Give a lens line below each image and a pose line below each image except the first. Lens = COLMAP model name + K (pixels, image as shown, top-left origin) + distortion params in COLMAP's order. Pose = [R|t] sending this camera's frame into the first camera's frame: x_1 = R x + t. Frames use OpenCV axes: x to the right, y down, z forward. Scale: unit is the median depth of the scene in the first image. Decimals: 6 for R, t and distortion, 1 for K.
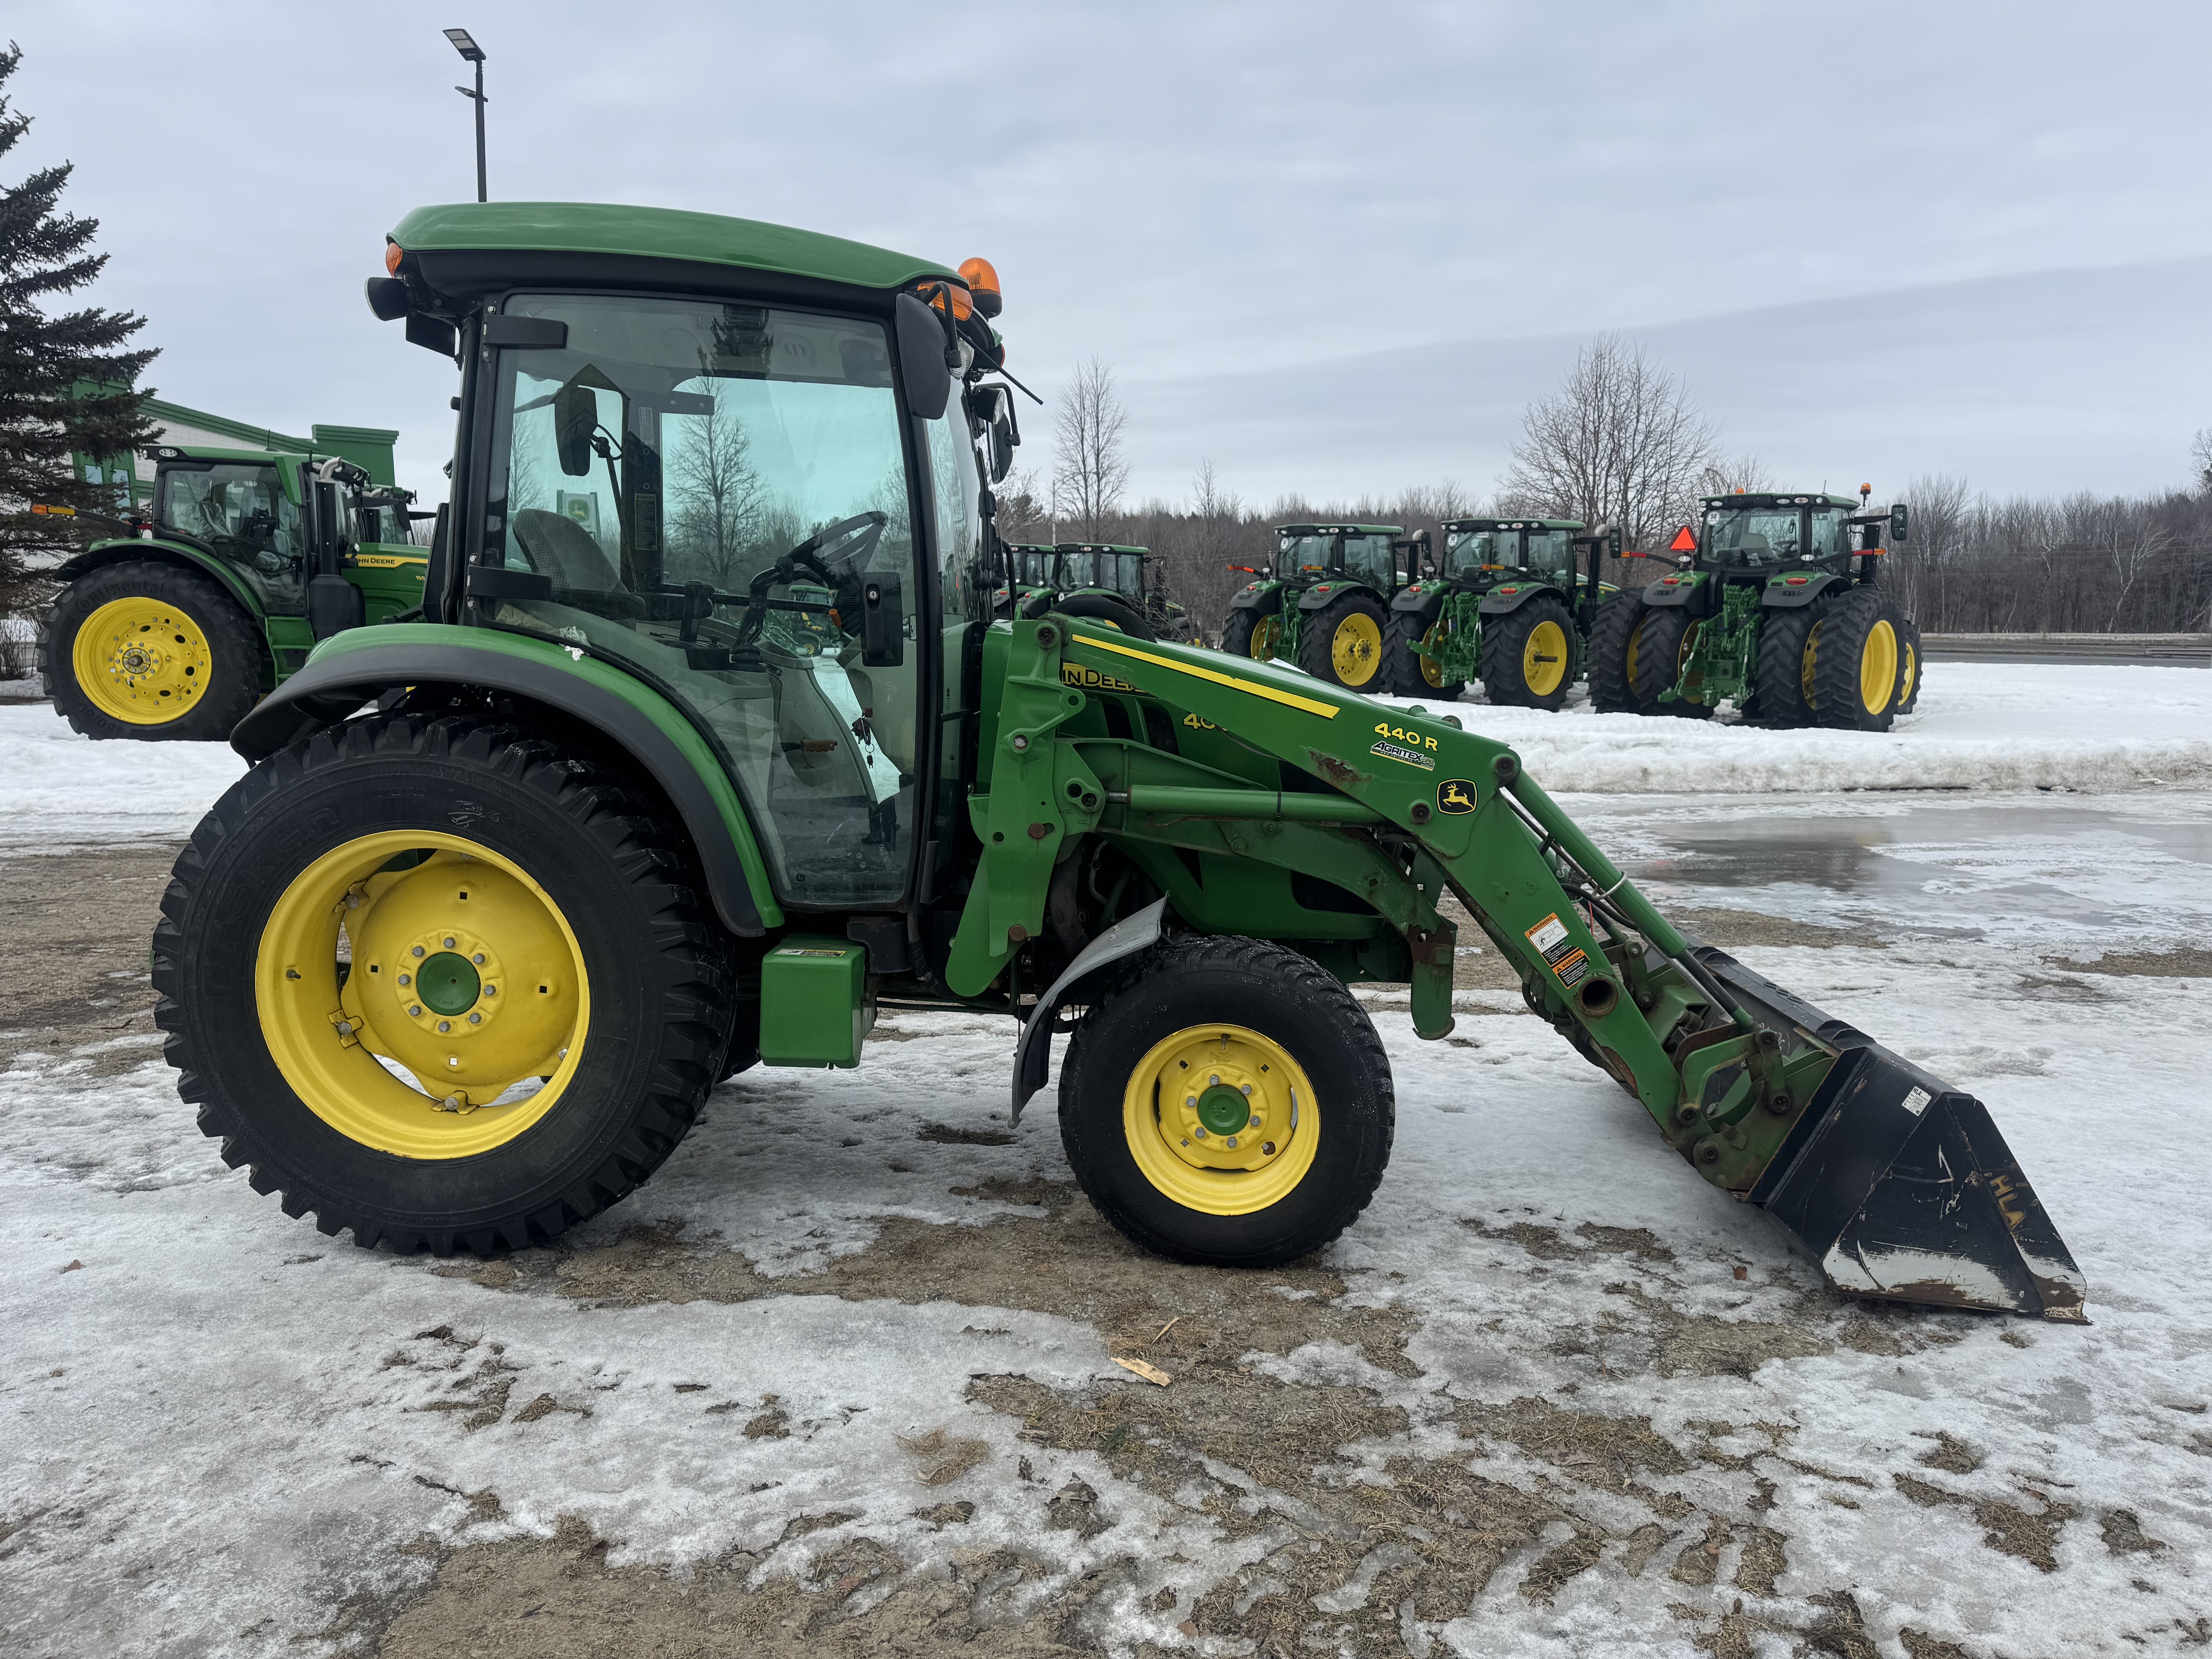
lens RADIAL K [[1564.1, 0, 1109.4], [0, 1564.1, 818.5], [0, 0, 1]] dist [0.050991, -0.059698]
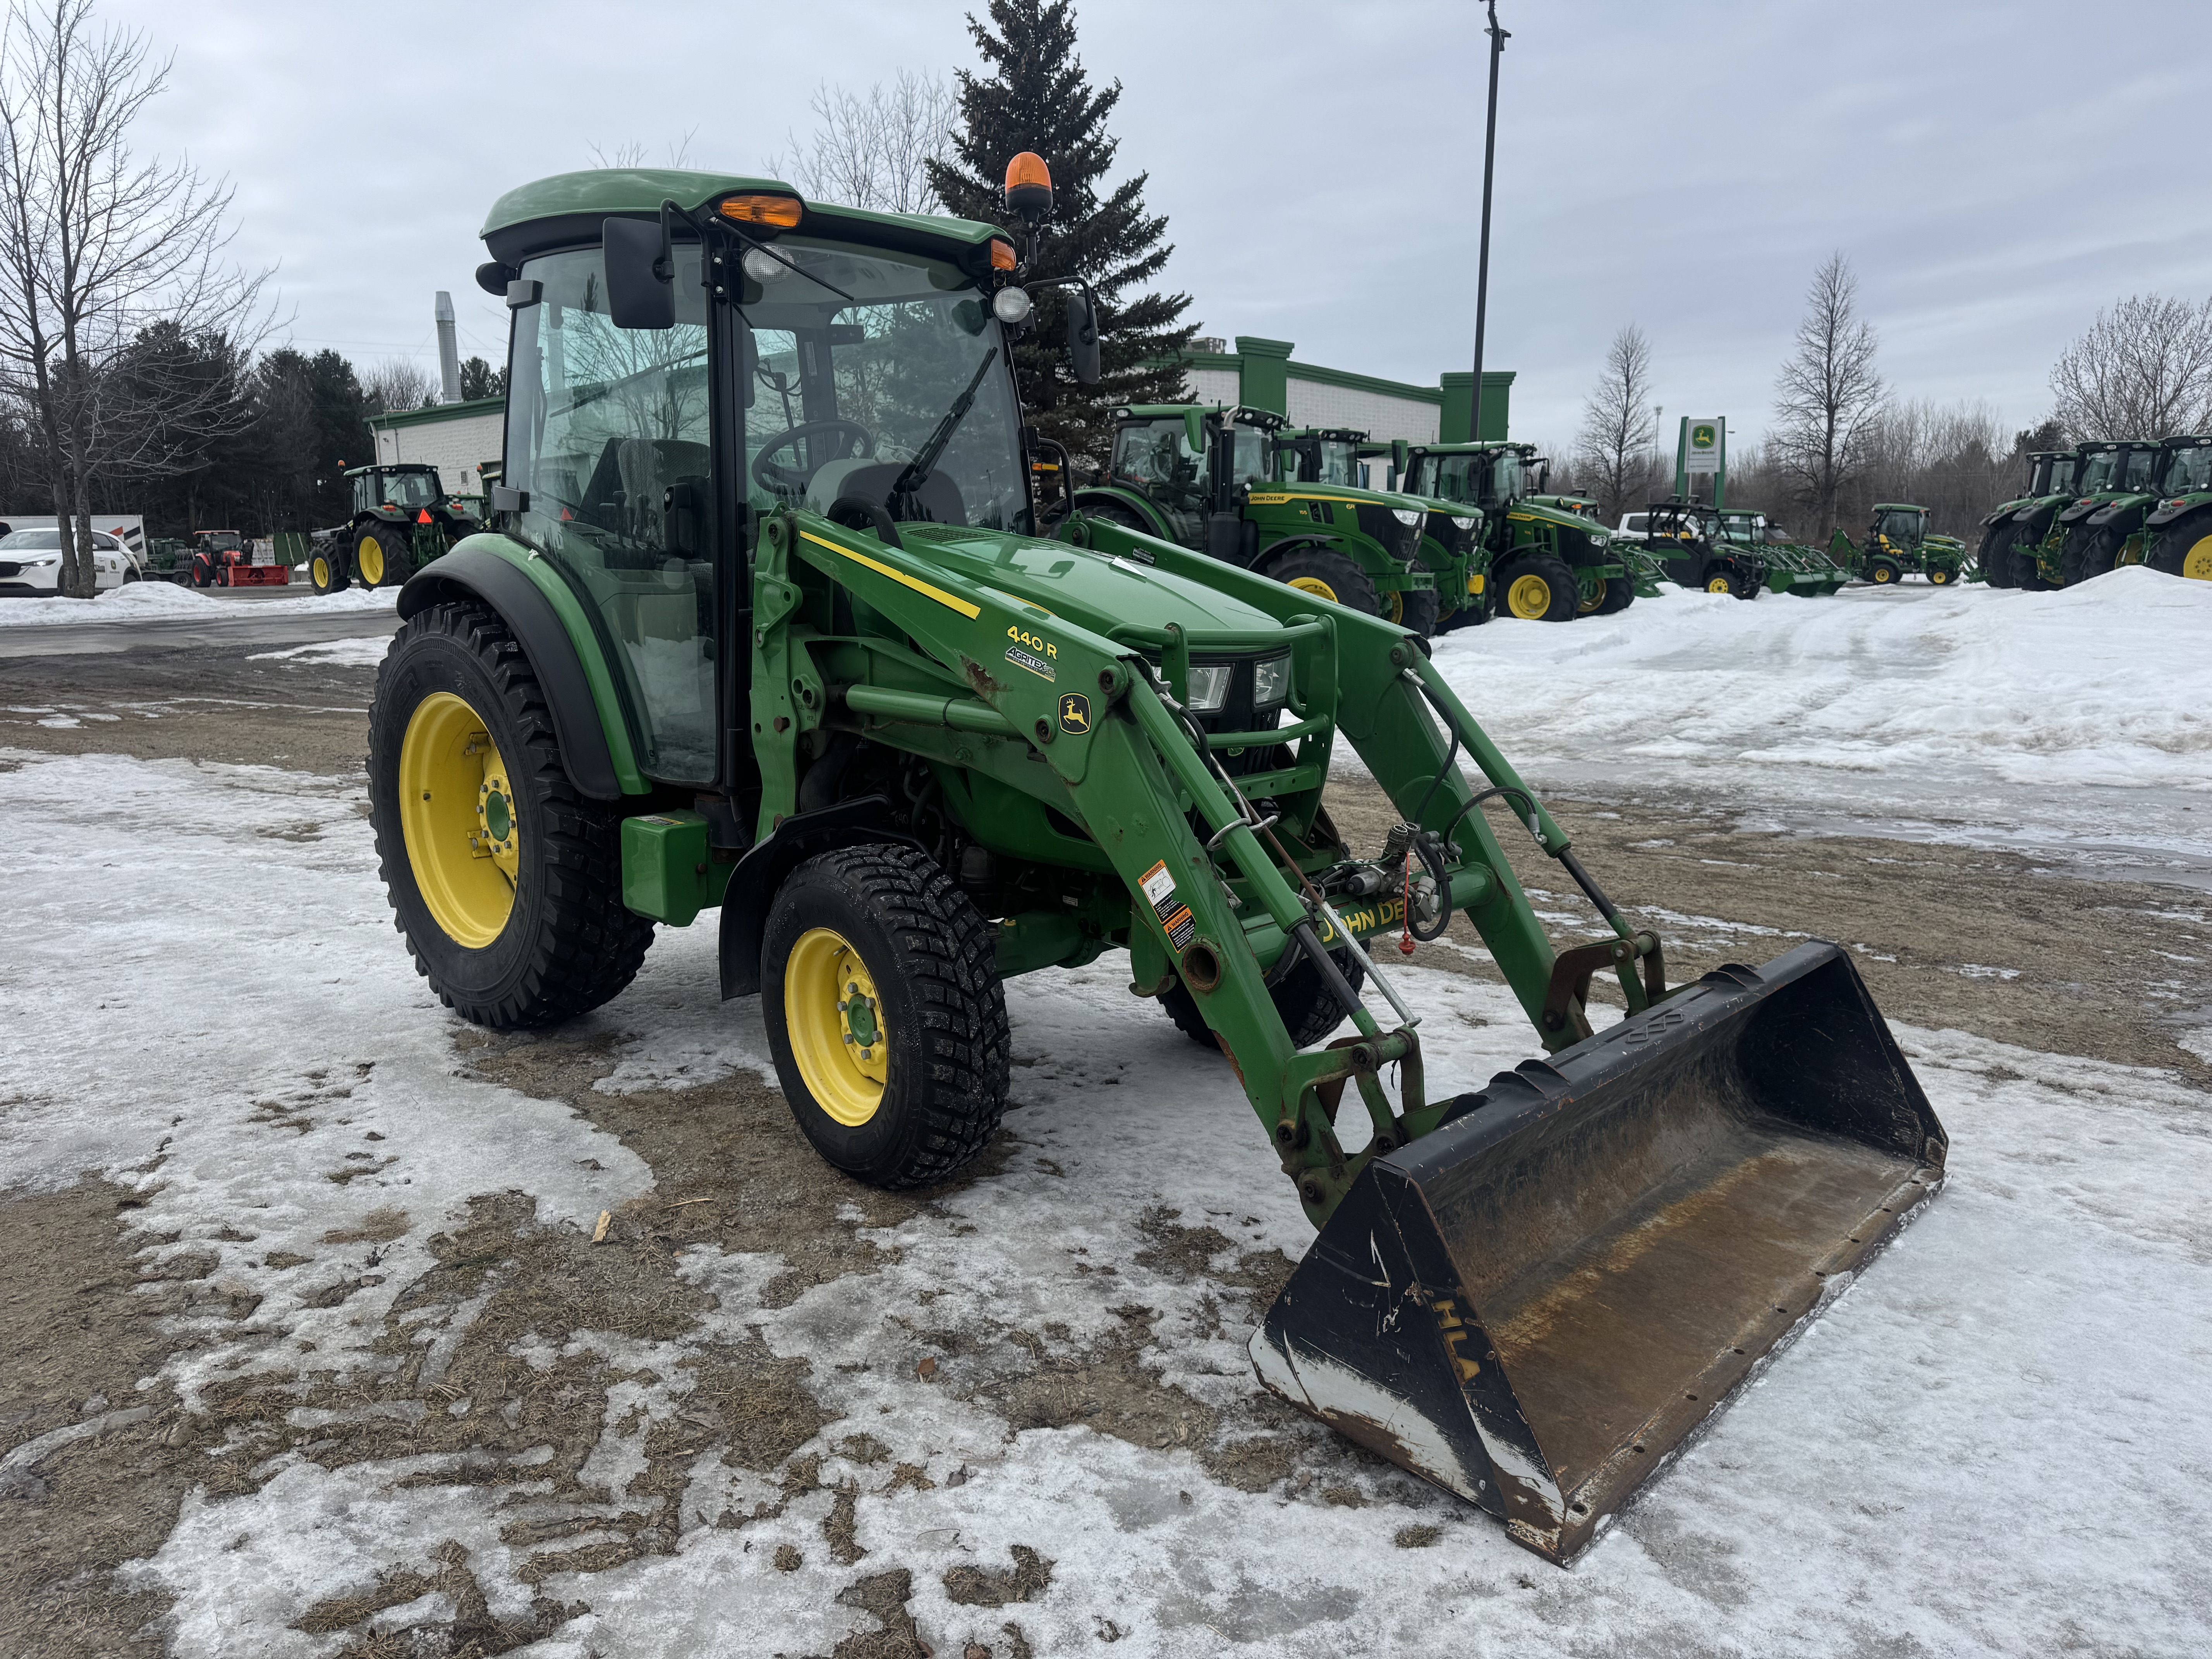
lens RADIAL K [[1564.1, 0, 1109.4], [0, 1564.1, 818.5], [0, 0, 1]] dist [0.050991, -0.059698]
pose [[0.752593, 0.097843, -0.651177, 0.874483], [-0.070487, 0.995188, 0.068068, -0.017668], [0.654703, -0.005328, 0.755868, 0.389202]]
